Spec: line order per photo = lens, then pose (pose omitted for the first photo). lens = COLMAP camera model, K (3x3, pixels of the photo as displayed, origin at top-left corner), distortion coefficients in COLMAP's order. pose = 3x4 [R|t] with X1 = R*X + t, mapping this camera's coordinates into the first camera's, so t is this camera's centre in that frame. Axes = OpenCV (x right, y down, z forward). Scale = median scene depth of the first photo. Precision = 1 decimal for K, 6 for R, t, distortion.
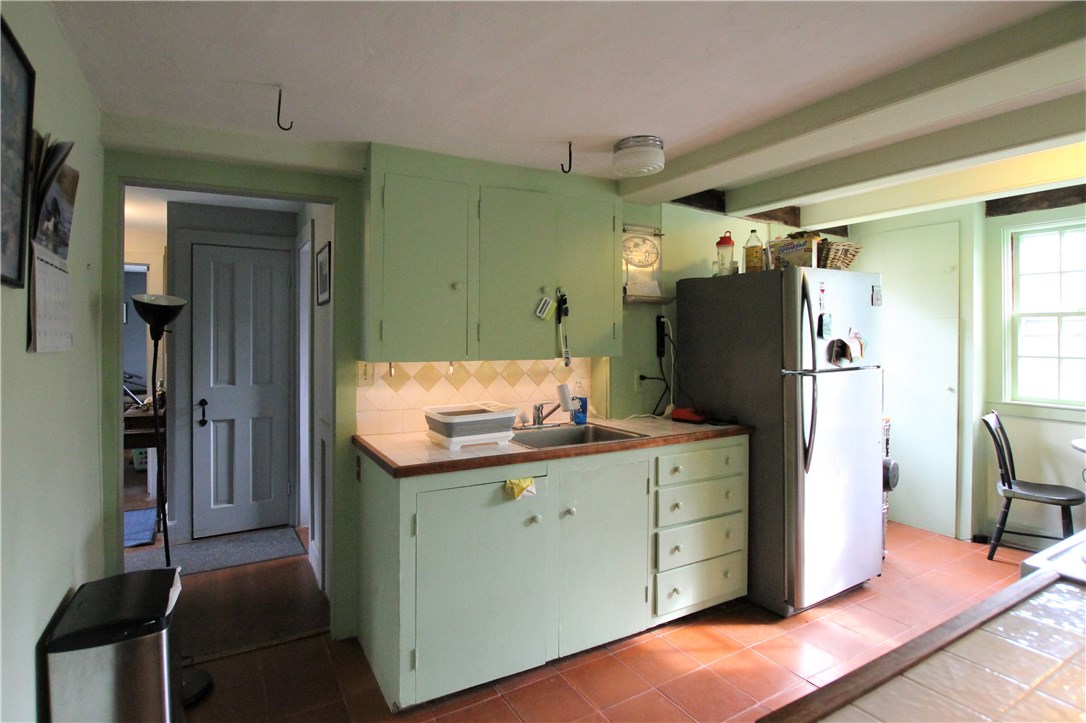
lens RADIAL K [[557.1, 0, 539.4], [0, 557.1, 338.1], [0, 0, 1]] dist [-0.031303, -0.000016]
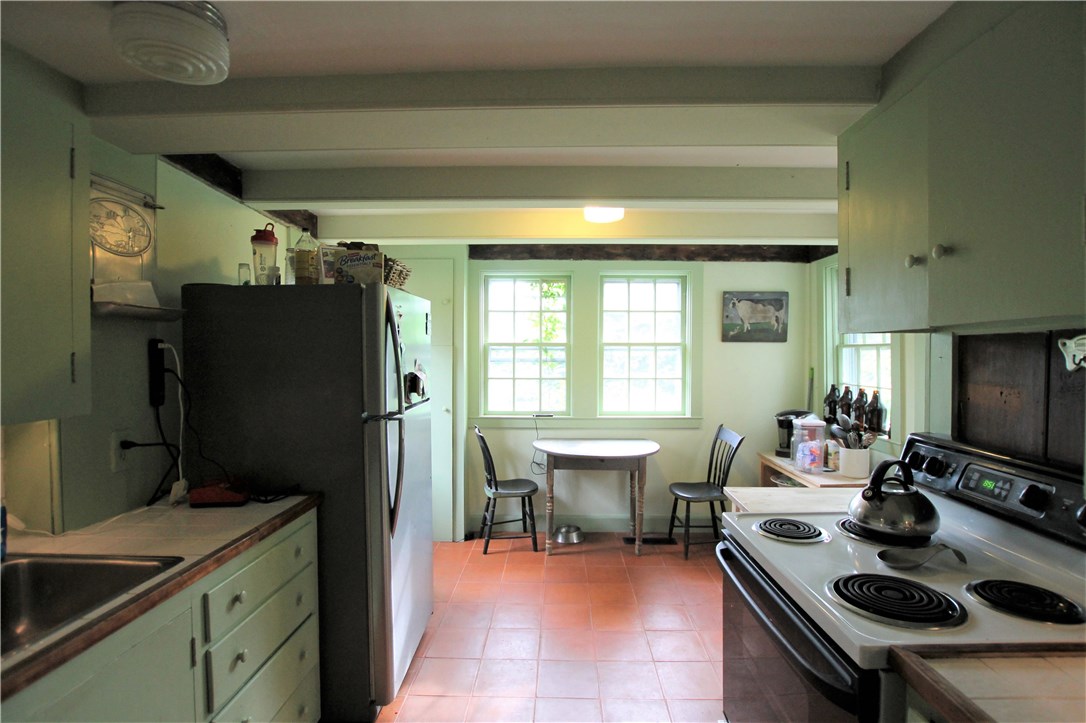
lens RADIAL K [[511.6, 0, 542.1], [0, 511.6, 365.2], [0, 0, 1]] dist [-0.025903, 0.000371]
pose [[0.526584, -0.018315, 0.849926, -0.032184], [-0.002080, 0.999737, 0.022832, -0.025633], [-0.850121, -0.013791, 0.526407, 0.349290]]
